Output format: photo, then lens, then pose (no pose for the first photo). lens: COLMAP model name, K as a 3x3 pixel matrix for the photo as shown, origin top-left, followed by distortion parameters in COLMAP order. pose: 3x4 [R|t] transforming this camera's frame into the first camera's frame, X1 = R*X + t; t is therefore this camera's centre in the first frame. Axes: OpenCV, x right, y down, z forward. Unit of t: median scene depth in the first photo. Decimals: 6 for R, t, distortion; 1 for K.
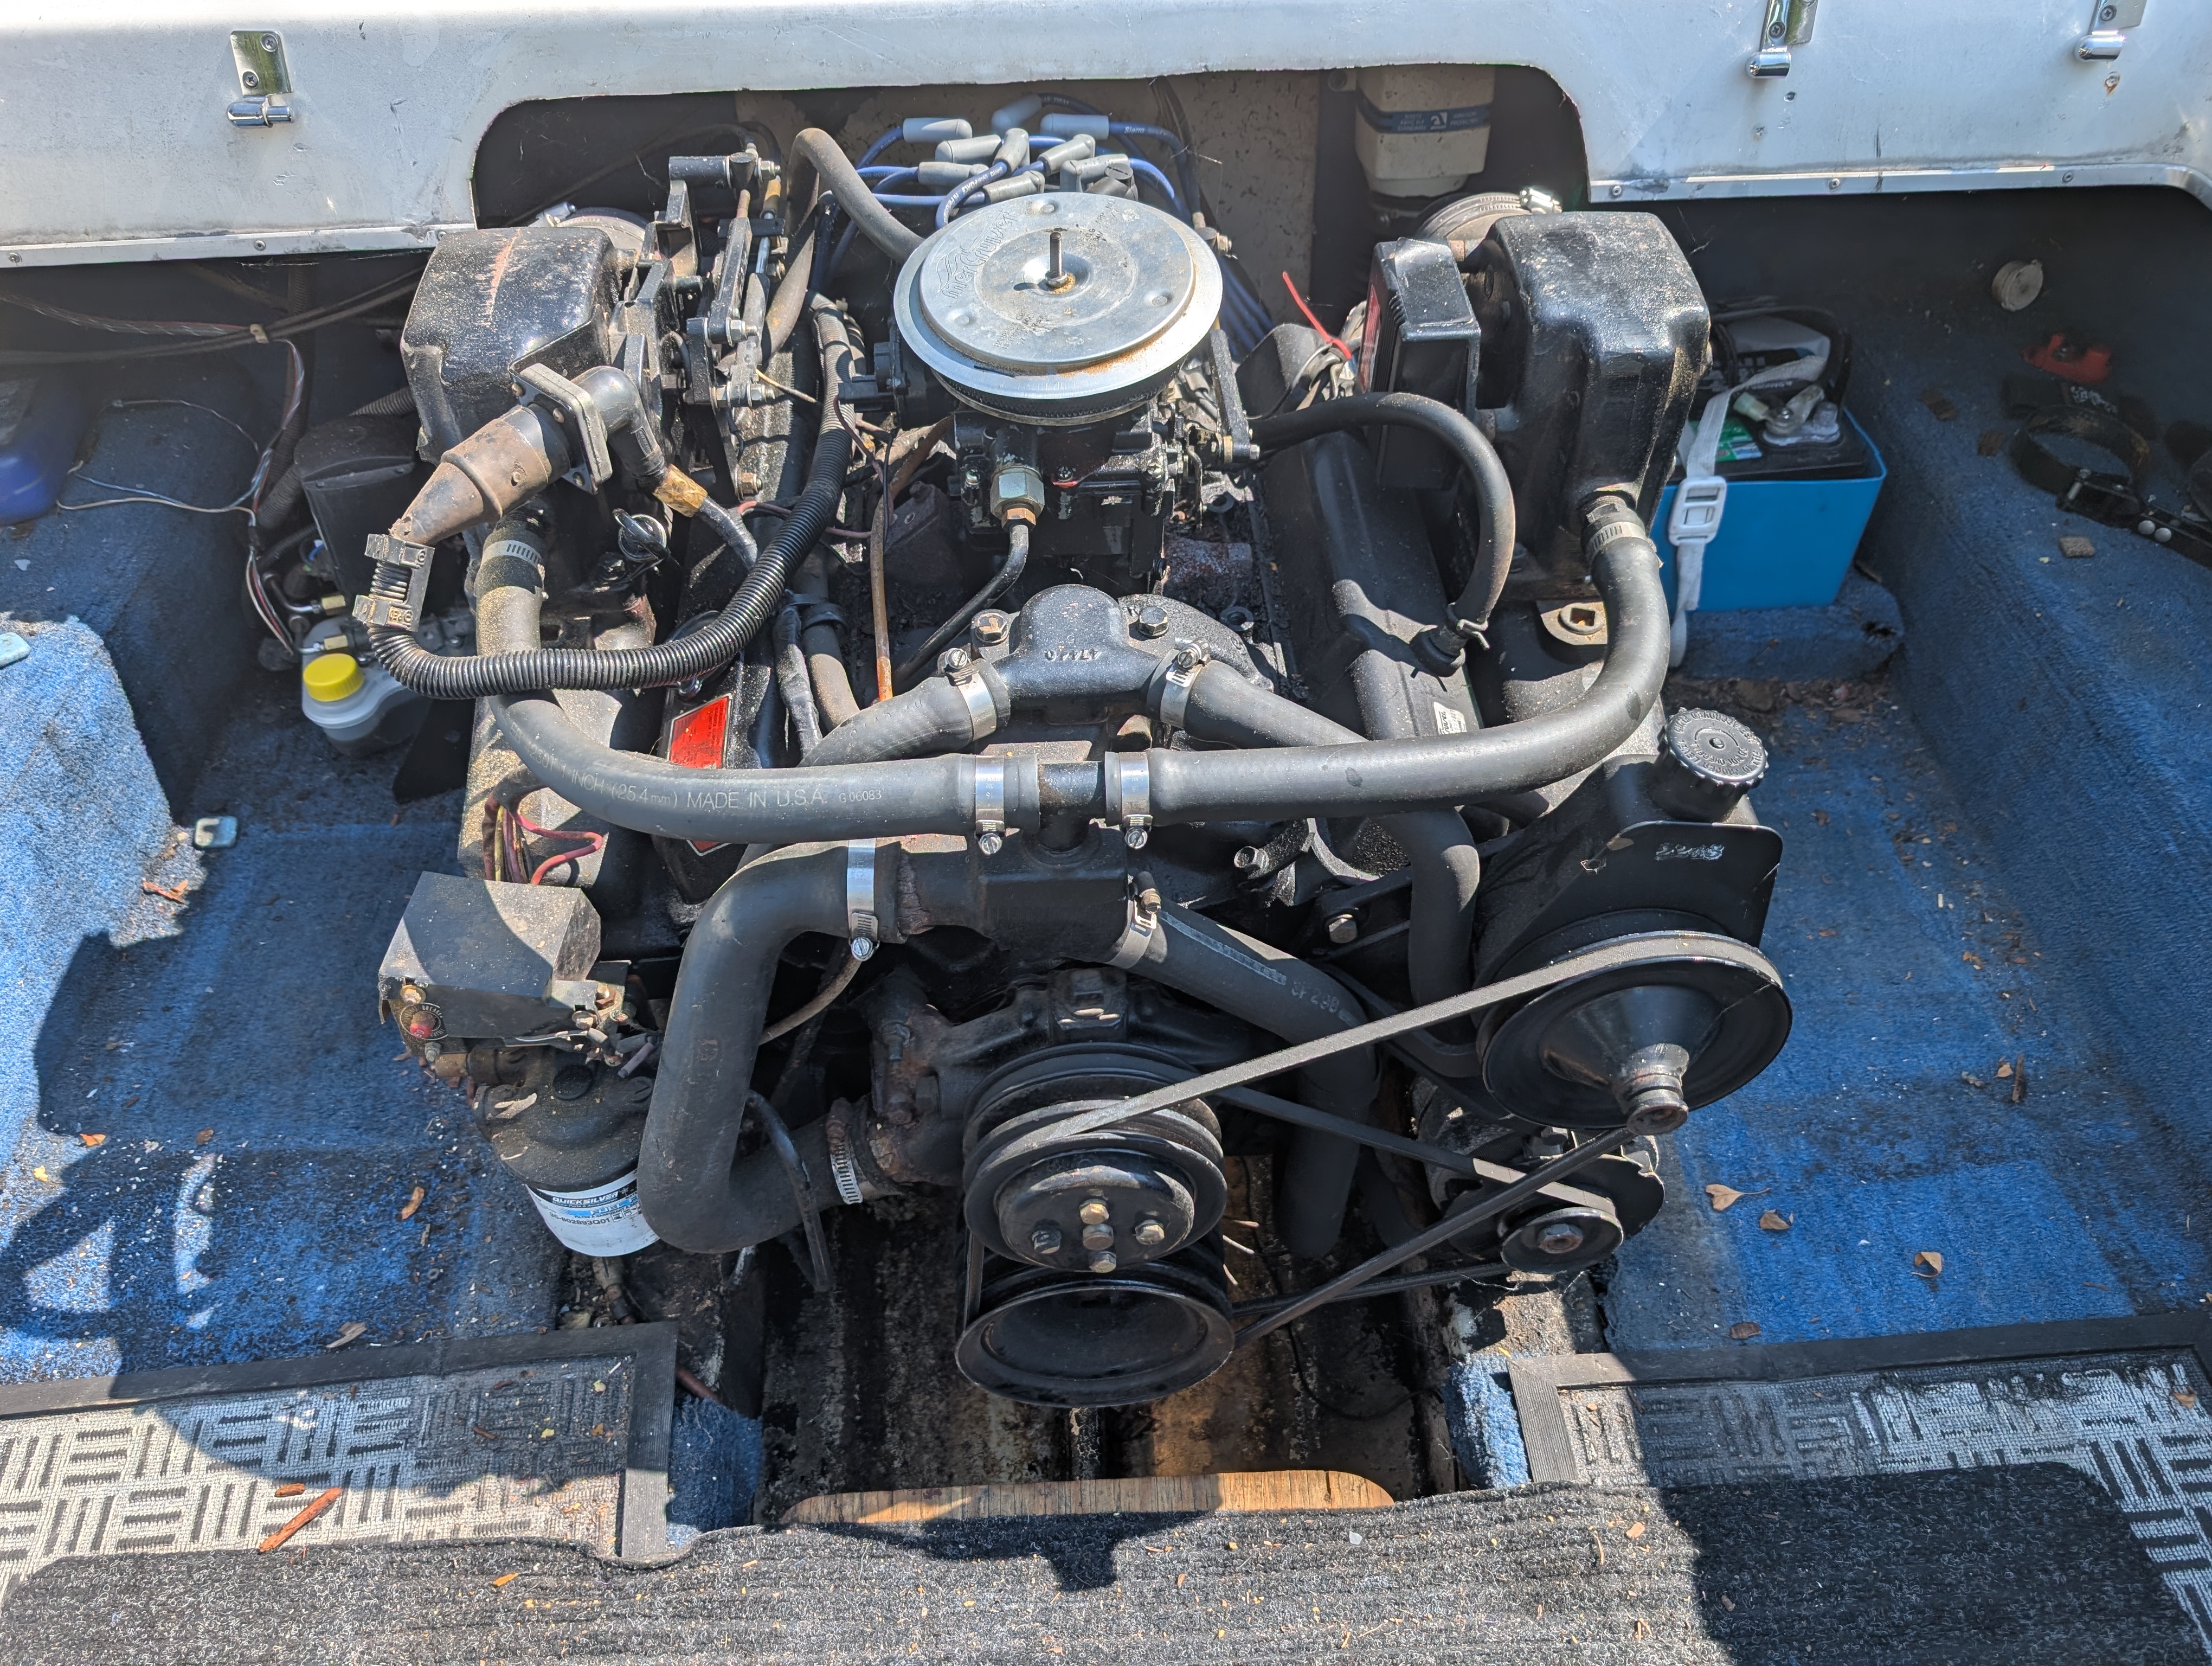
lens RADIAL K [[1560.4, 0, 1066.2], [0, 1560.4, 854.0], [0, 0, 1]] dist [-0.001486, -0.004280]
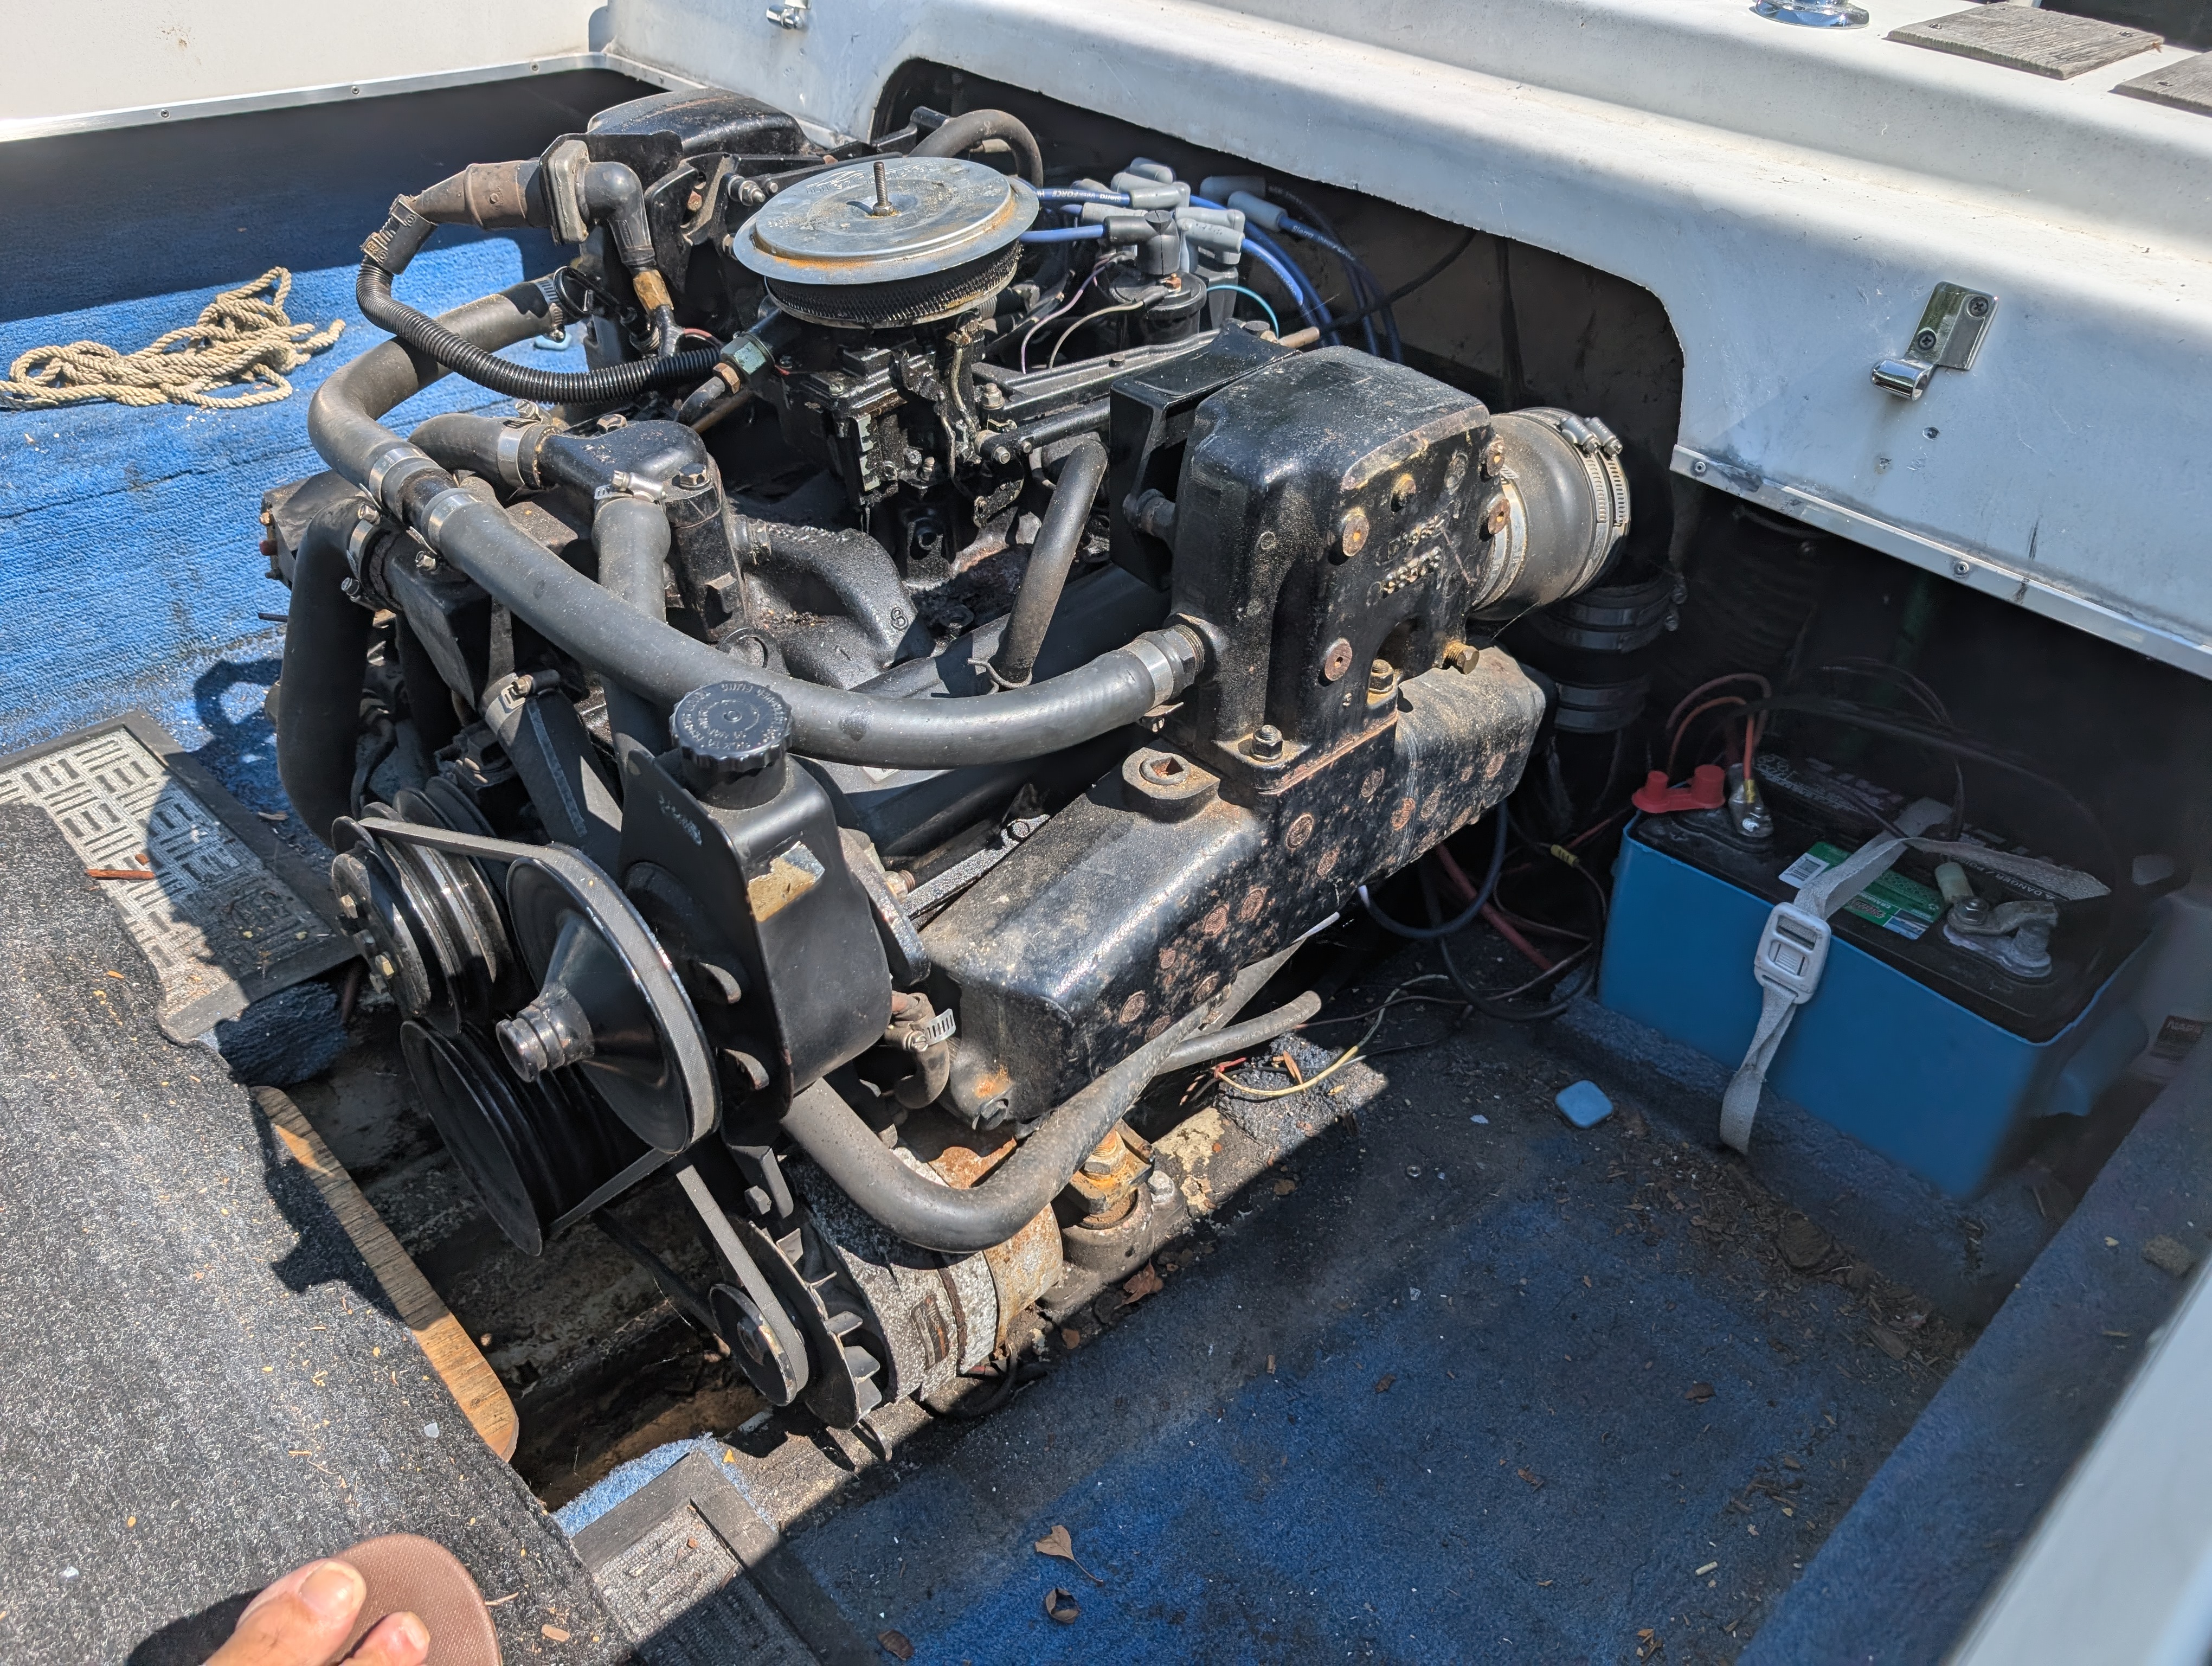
lens RADIAL K [[1574.0, 0, 1106.0], [0, 1574.0, 833.0], [0, 0, 1]] dist [-0.002448, -0.002758]
pose [[0.670427, 0.500144, -0.548073, 0.752671], [-0.589744, 0.807443, 0.015432, -0.107533], [0.450256, 0.312877, 0.836288, 0.248928]]
